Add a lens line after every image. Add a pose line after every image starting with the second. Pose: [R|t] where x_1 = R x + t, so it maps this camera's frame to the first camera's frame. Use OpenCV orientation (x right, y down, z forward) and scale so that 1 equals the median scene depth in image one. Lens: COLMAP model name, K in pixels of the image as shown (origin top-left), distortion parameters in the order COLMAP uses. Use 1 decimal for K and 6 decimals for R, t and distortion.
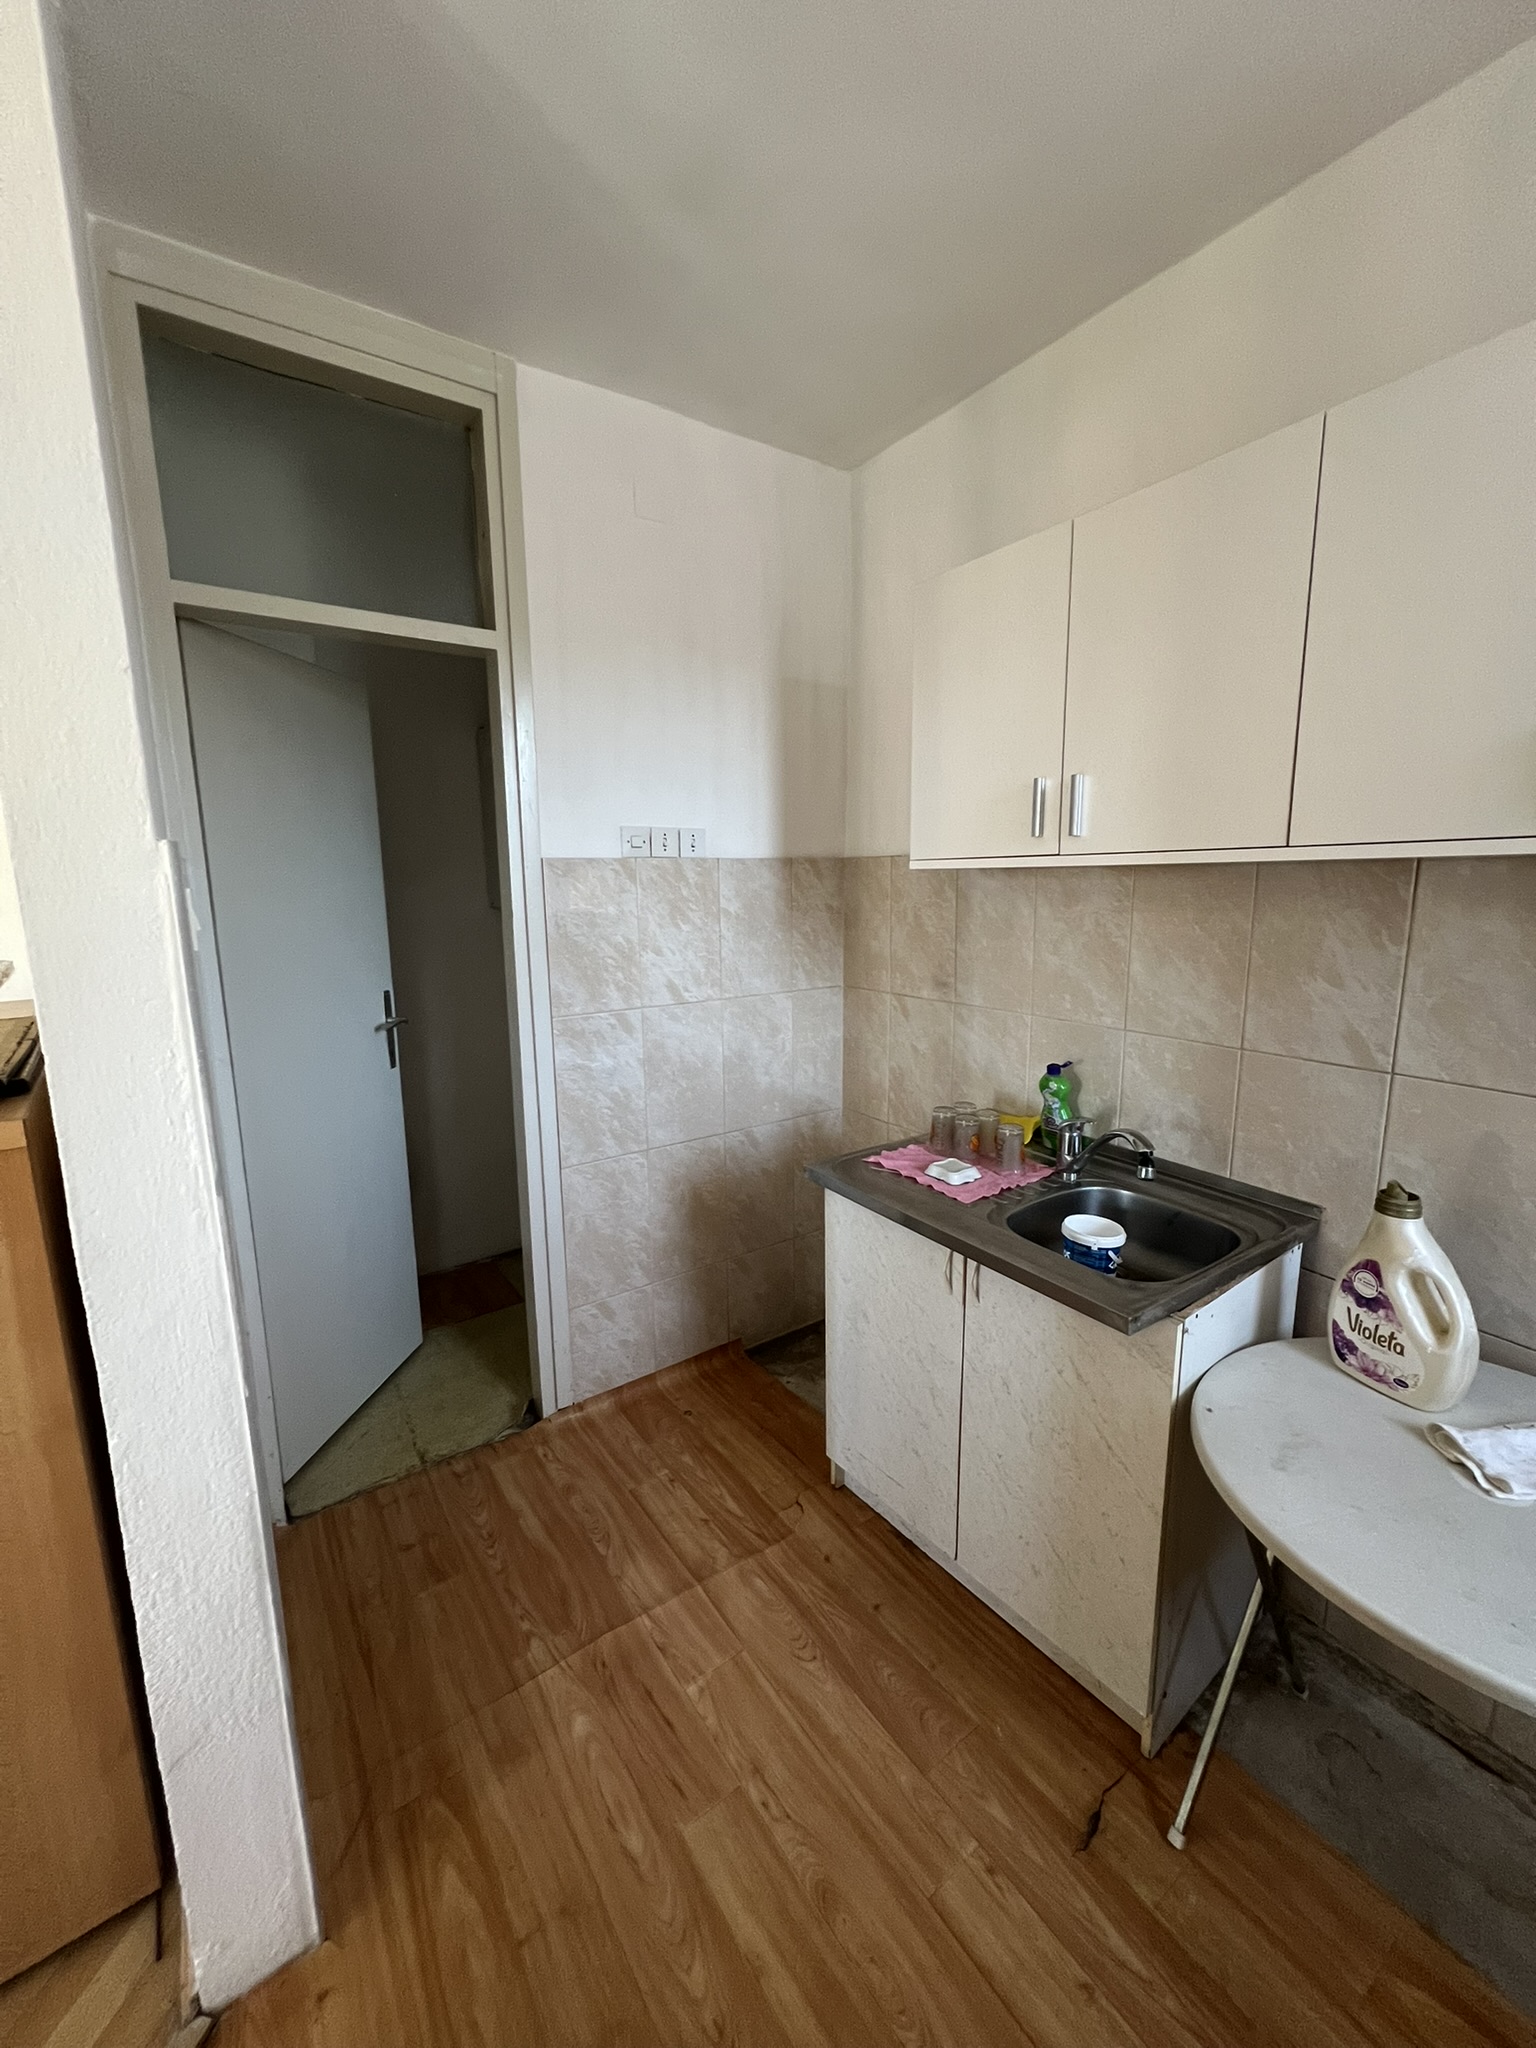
lens RADIAL K [[808.3, 0, 762.9], [0, 808.3, 1020.9], [0, 0, 1]] dist [-0.000263, 0.000541]
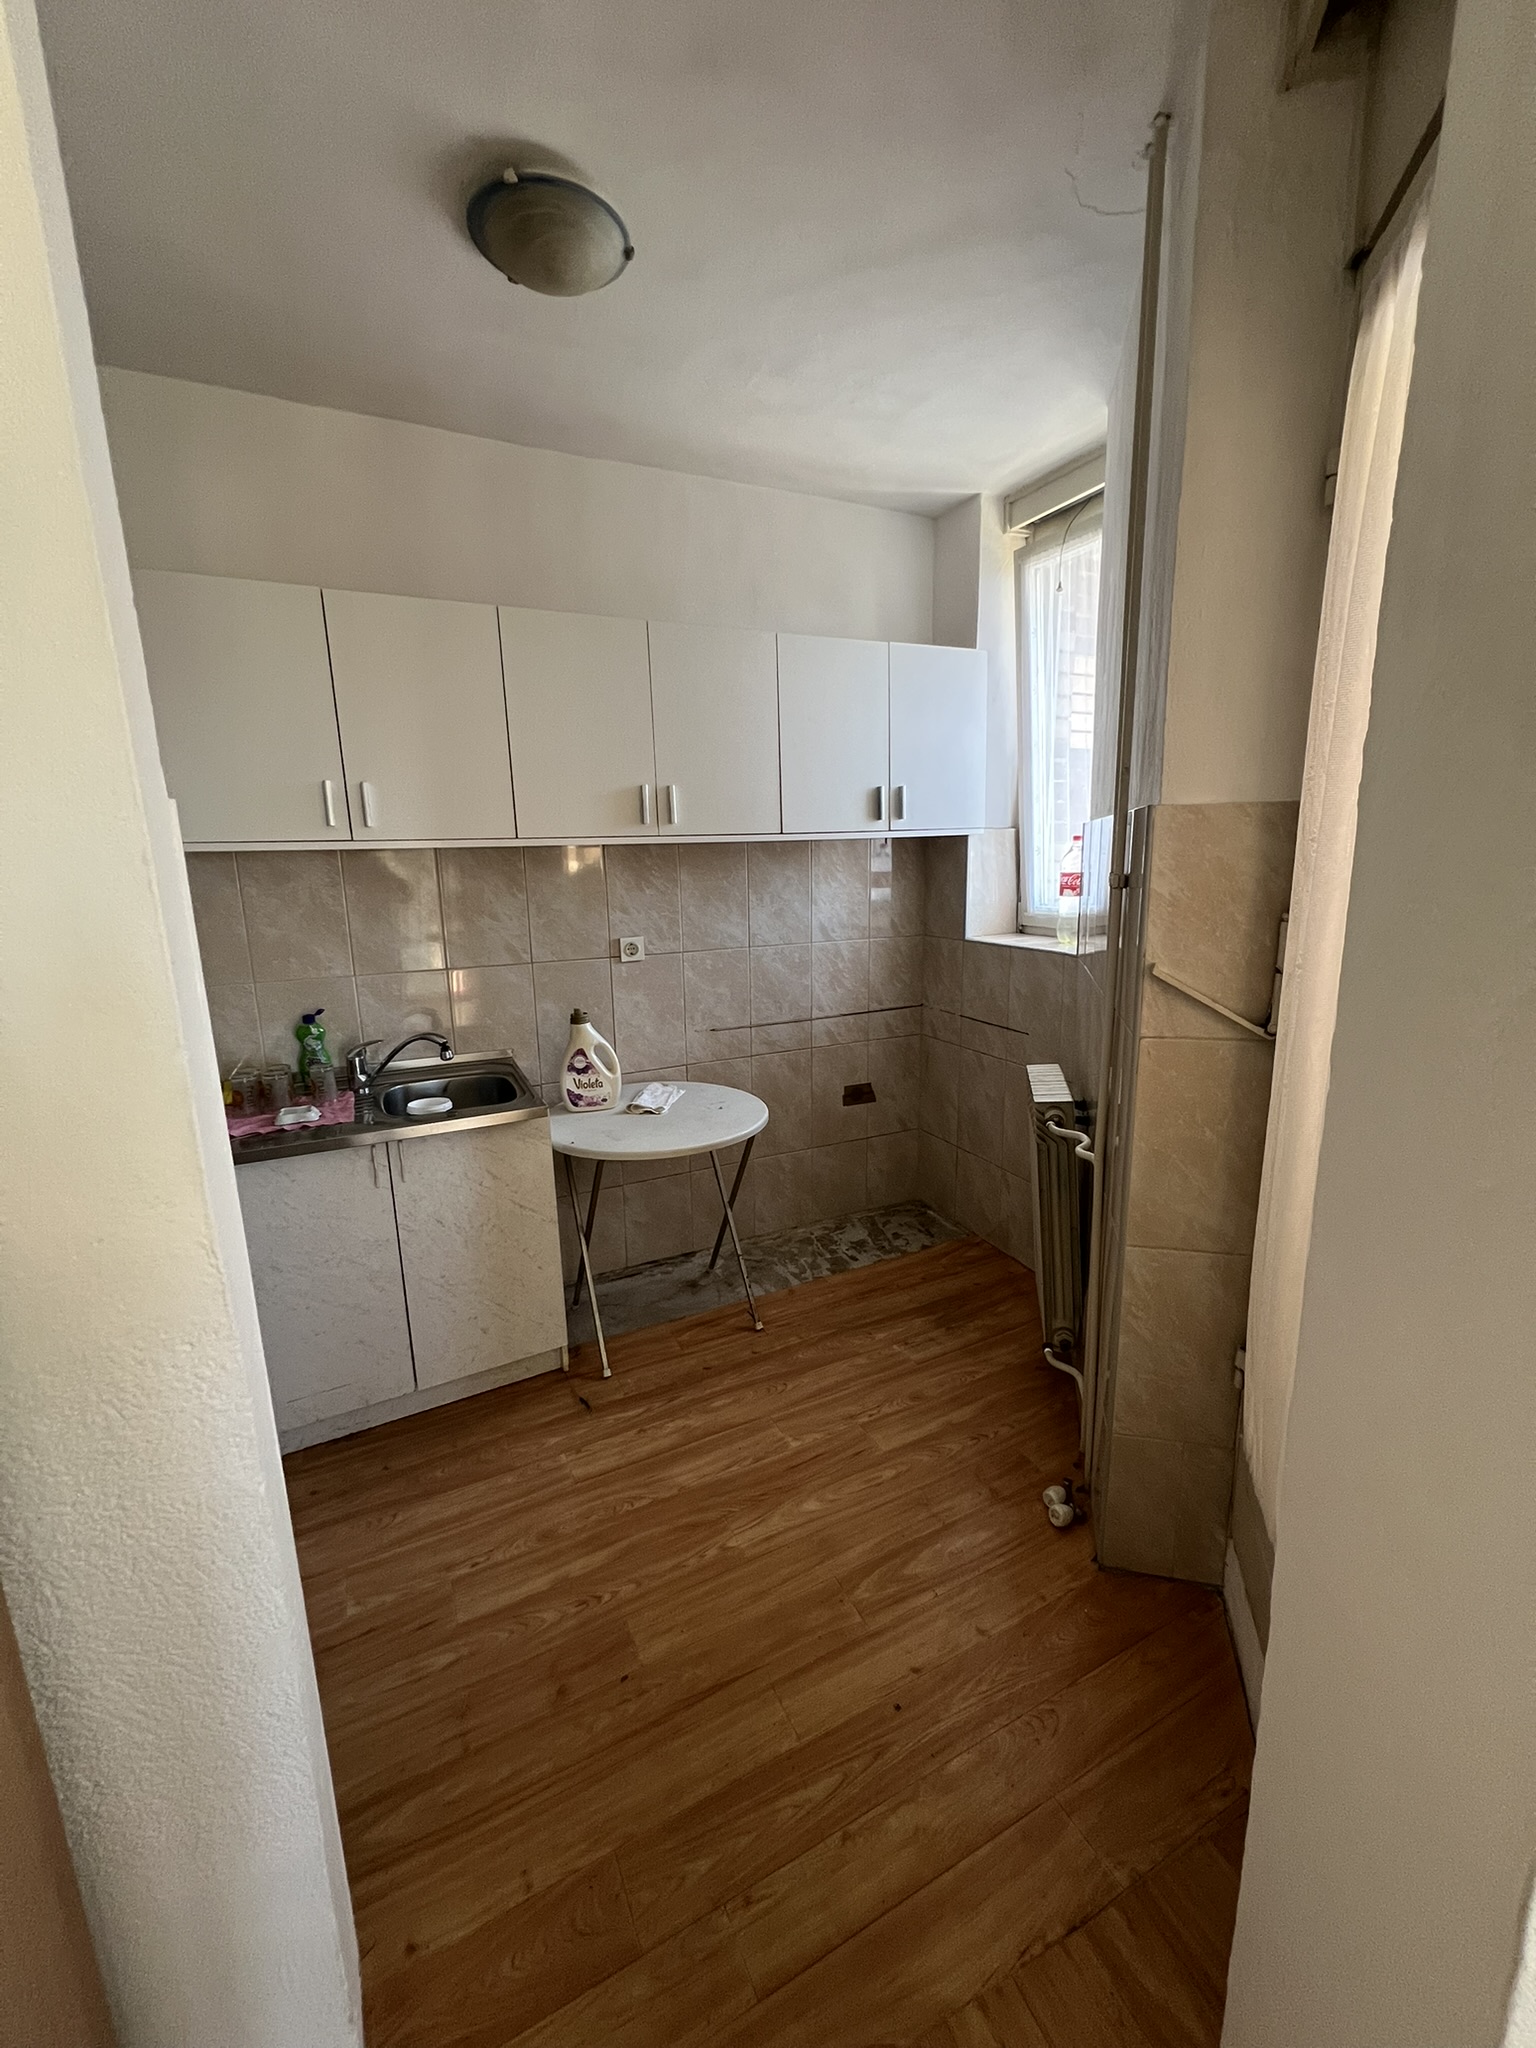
lens RADIAL K [[808.3, 0, 776.3], [0, 808.3, 1026.0], [0, 0, 1]] dist [-0.000263, 0.000541]
pose [[0.150785, -0.199939, 0.968136, -1.051843], [0.190443, 0.966864, 0.170015, -0.003957], [-0.970049, 0.158739, 0.183866, 0.151341]]
